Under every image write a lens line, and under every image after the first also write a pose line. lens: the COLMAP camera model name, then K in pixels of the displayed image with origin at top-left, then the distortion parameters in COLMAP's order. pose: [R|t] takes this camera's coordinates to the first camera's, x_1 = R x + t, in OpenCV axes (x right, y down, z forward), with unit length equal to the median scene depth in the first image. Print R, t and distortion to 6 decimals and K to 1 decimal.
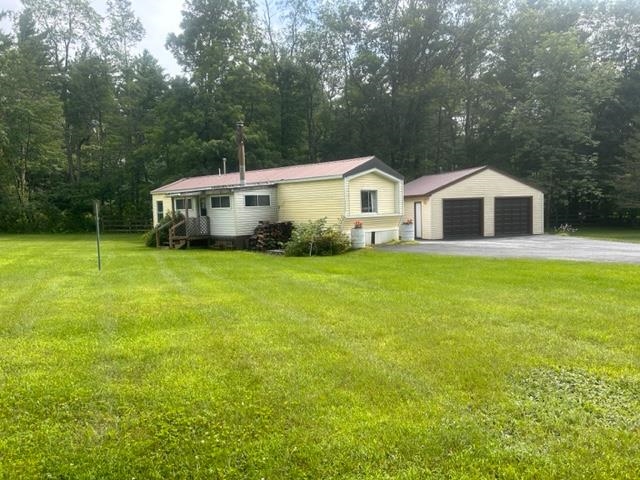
lens RADIAL K [[485.9, 0, 320.0], [0, 485.9, 240.0], [0, 0, 1]] dist [0.031432, -0.009250]
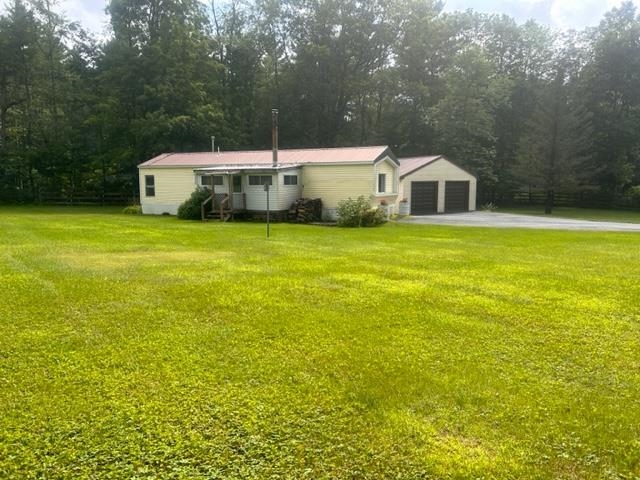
lens RADIAL K [[485.9, 0, 320.0], [0, 485.9, 240.0], [0, 0, 1]] dist [0.031432, -0.009250]
pose [[0.954446, -0.009762, 0.298222, -0.378221], [-0.005775, 0.998673, 0.051174, 0.002068], [-0.298326, -0.050565, 0.953124, -0.120441]]
